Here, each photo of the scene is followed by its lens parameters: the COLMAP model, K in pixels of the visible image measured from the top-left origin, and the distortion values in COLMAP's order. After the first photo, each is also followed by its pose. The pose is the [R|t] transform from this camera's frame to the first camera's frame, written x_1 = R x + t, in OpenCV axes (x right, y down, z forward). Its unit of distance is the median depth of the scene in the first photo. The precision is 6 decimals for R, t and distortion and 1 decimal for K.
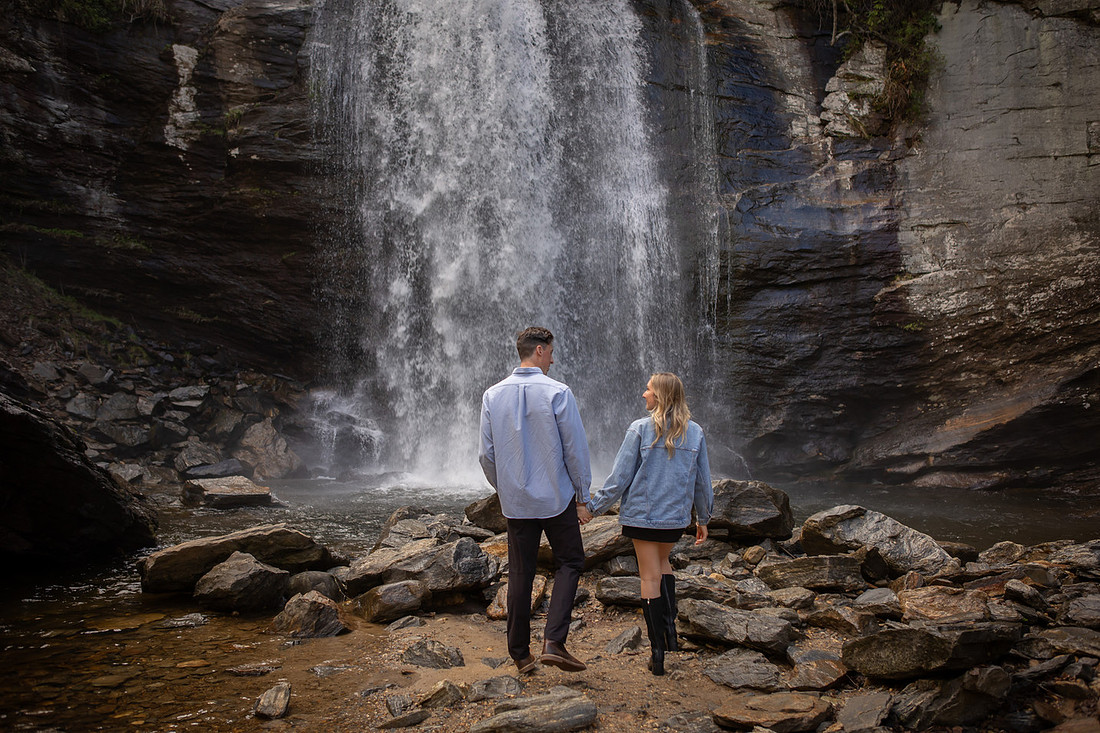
lens RADIAL K [[1019.5, 0, 559.0], [0, 1019.5, 360.8], [0, 0, 1]] dist [-0.034101, 0.000000]
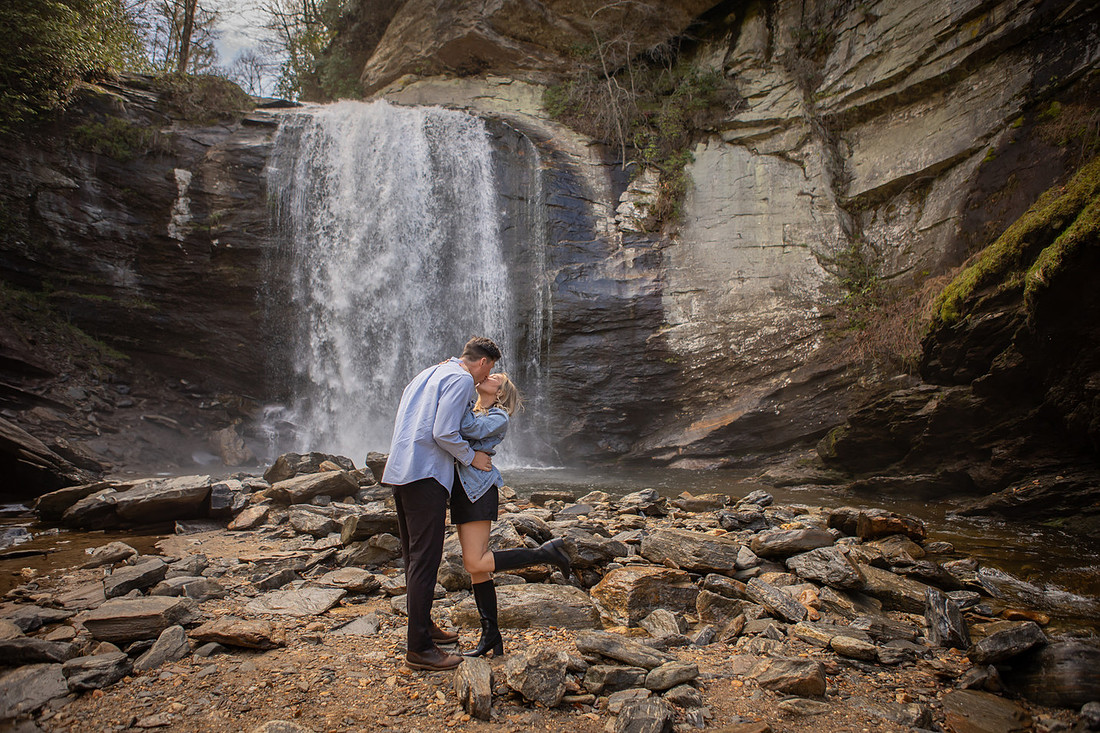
lens RADIAL K [[749.7, 0, 553.2], [0, 749.7, 361.5], [0, 0, 1]] dist [-0.103951, 0.065139]
pose [[0.998660, -0.003243, 0.051645, 0.114891], [0.005056, 0.999374, -0.035009, 0.004862], [-0.051499, 0.035223, 0.998052, -0.072584]]
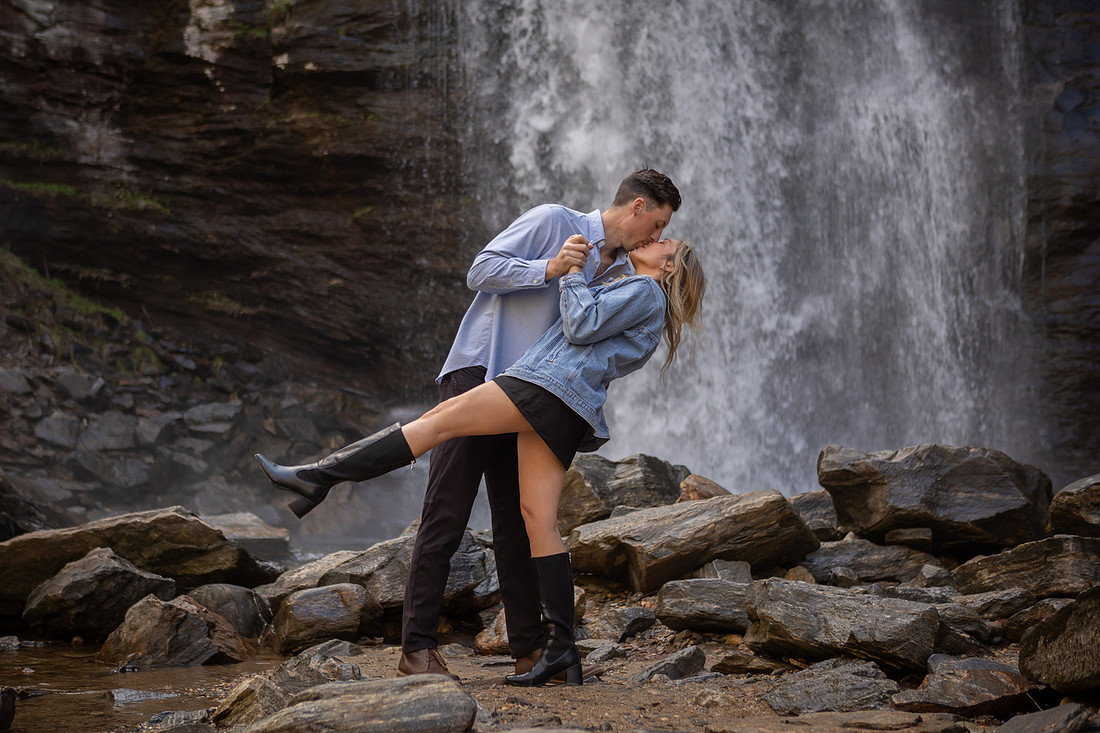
lens RADIAL K [[1527.3, 0, 526.6], [0, 1527.3, 337.5], [0, 0, 1]] dist [0.003114, 0.000000]
pose [[0.981196, -0.017381, -0.192228, 0.036281], [0.008129, 0.998775, -0.048813, 0.032408], [0.192841, 0.046332, 0.980136, 0.039674]]
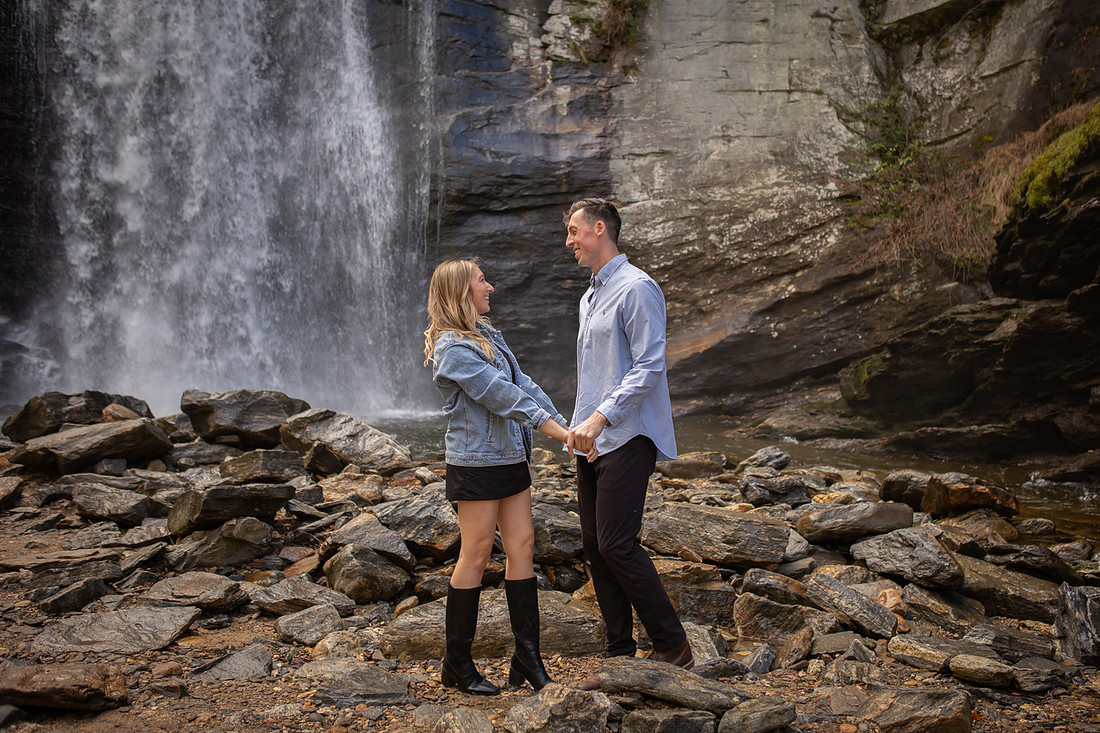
lens RADIAL K [[1116.0, 0, 608.1], [0, 1116.0, 317.2], [0, 0, 1]] dist [-0.053102, 0.000000]
pose [[0.976885, 0.005381, 0.213696, 0.096344], [-0.009721, 0.999767, 0.019266, 0.005595], [-0.213543, -0.020898, 0.976710, -0.065481]]
